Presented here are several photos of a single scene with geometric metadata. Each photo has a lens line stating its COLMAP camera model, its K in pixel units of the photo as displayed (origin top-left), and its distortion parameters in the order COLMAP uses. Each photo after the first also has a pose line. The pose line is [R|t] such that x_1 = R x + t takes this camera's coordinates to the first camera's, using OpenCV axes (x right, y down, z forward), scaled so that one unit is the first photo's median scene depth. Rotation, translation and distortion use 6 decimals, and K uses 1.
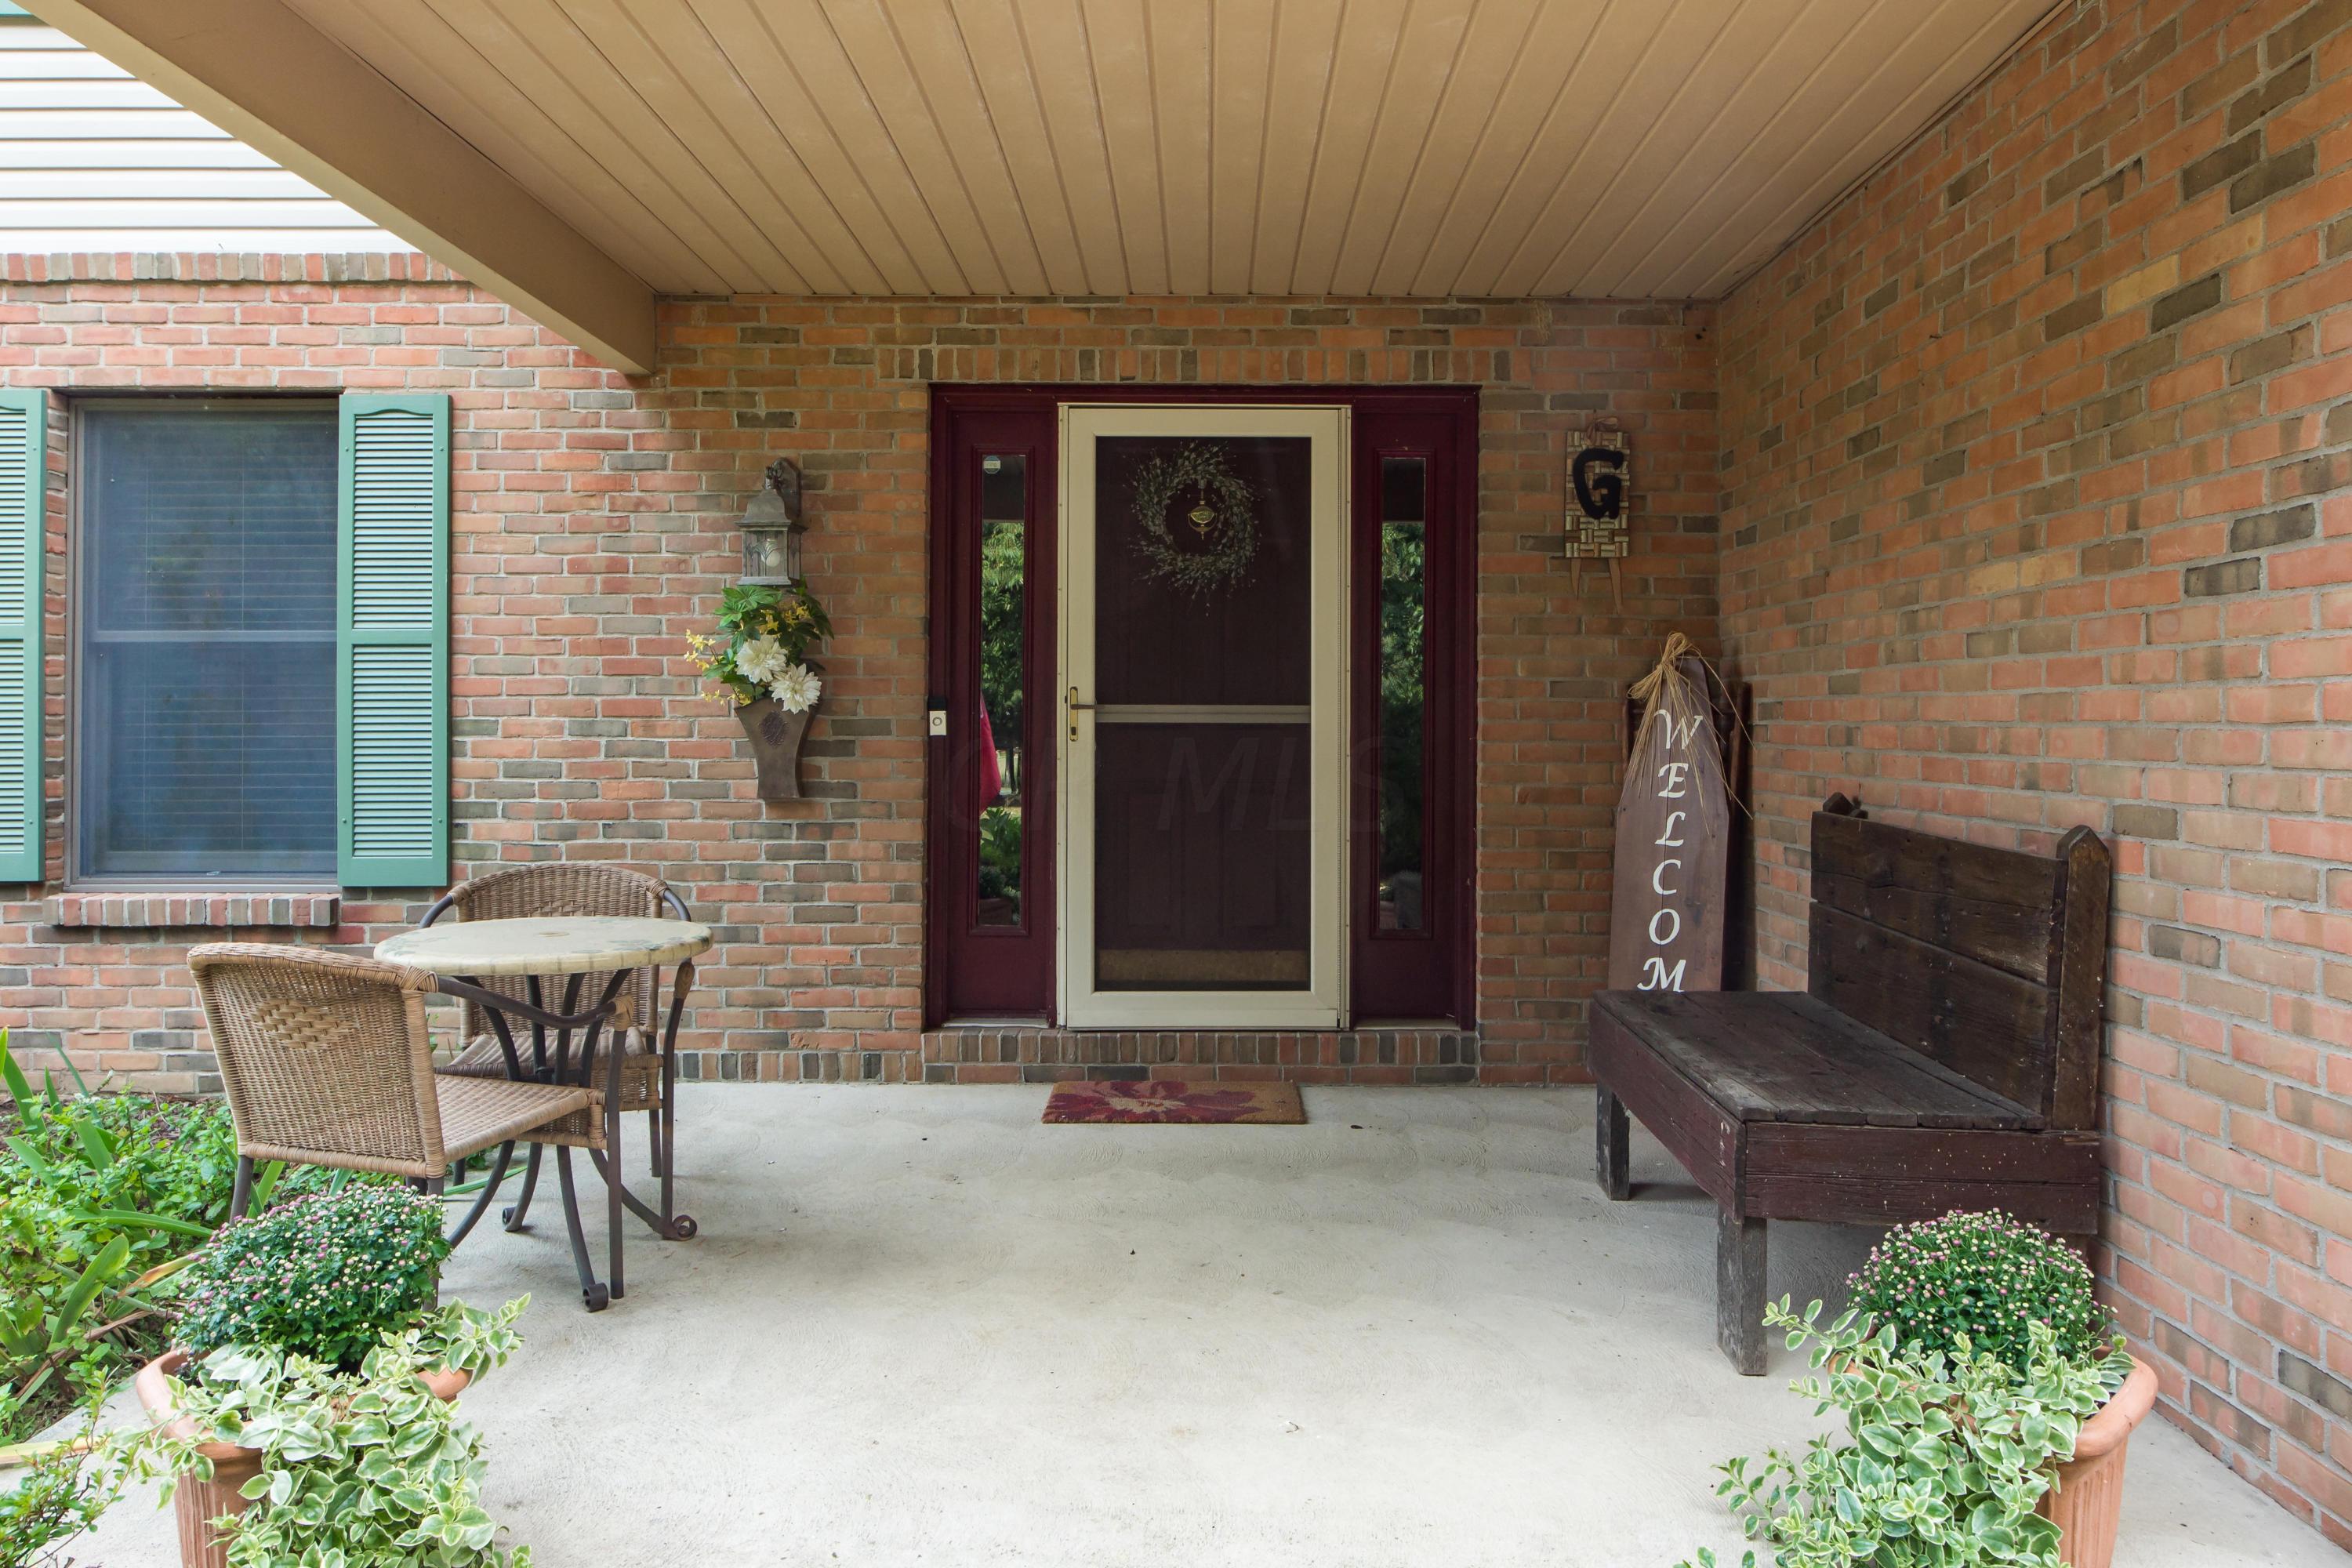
lens RADIAL K [[1569.8, 0, 1181.3], [0, 1569.8, 716.8], [0, 0, 1]] dist [0.002007, 0.000493]
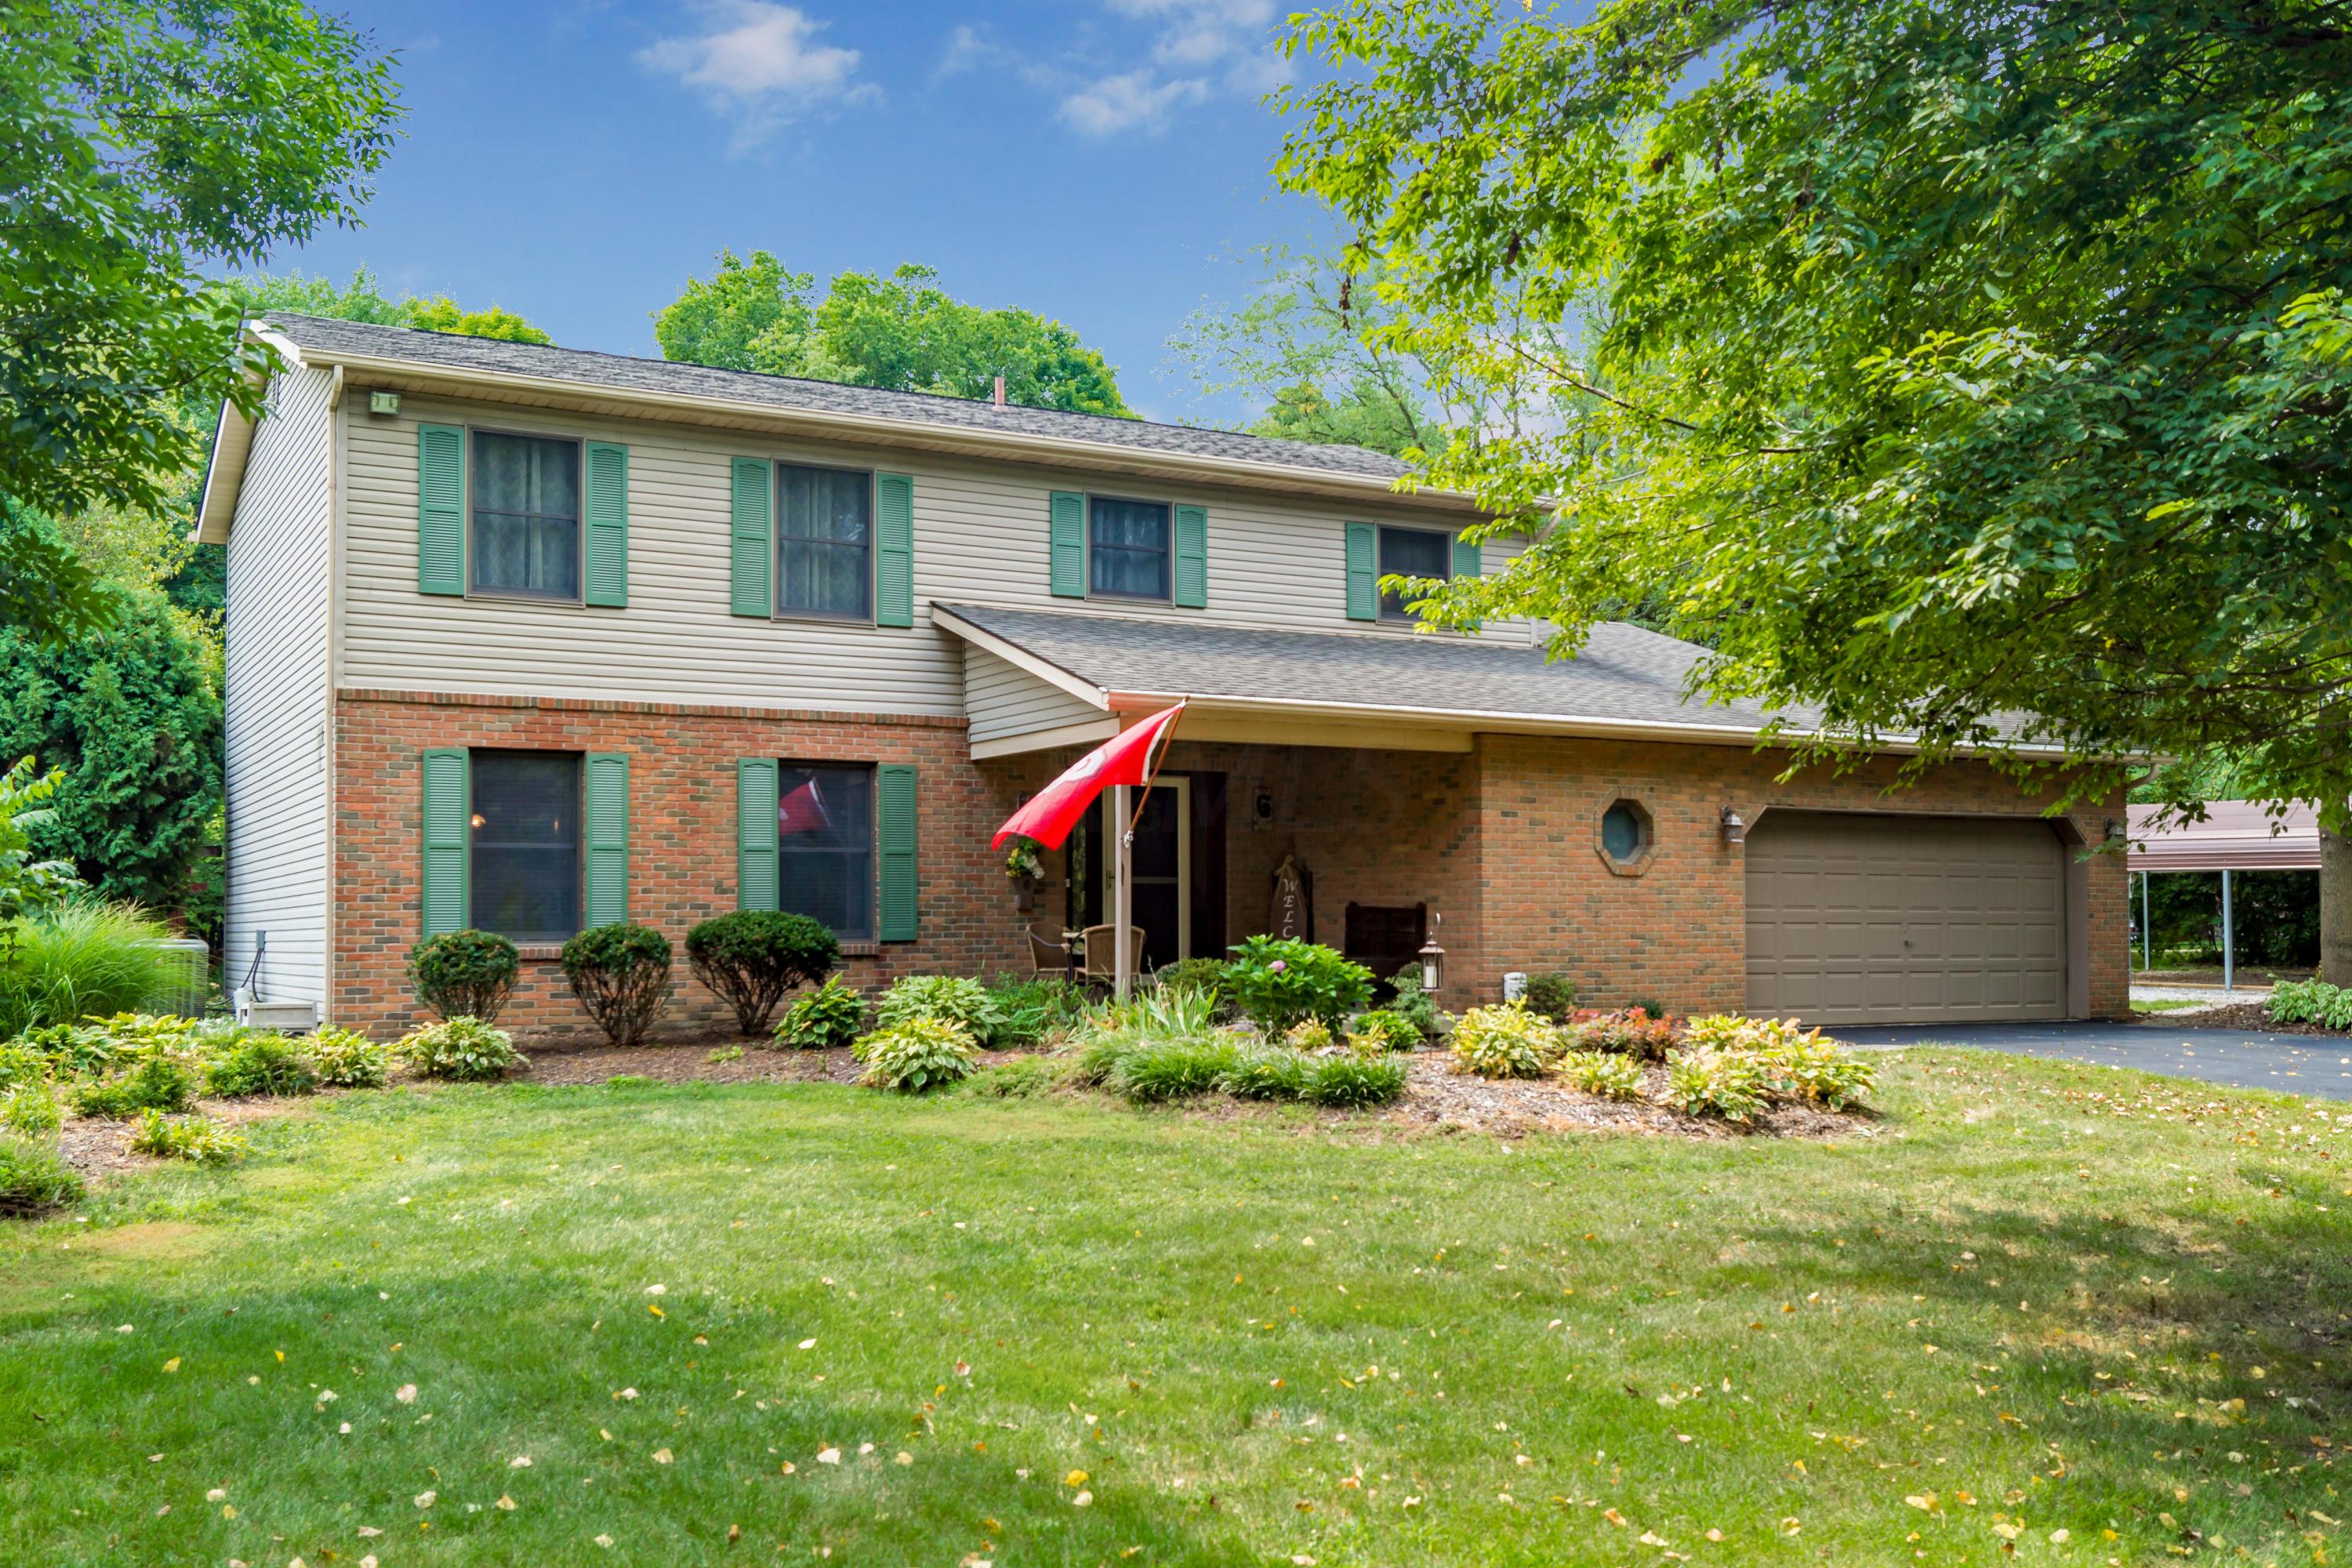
lens RADIAL K [[2152.6, 0, 1176.0], [0, 2152.6, 784.0], [0, 0, 1]] dist [-0.001013, -0.000103]
pose [[0.863545, 0.026701, 0.503564, -2.000139], [0.001961, 0.998412, -0.056303, 0.045703], [-0.504267, 0.049608, 0.862122, -2.547543]]
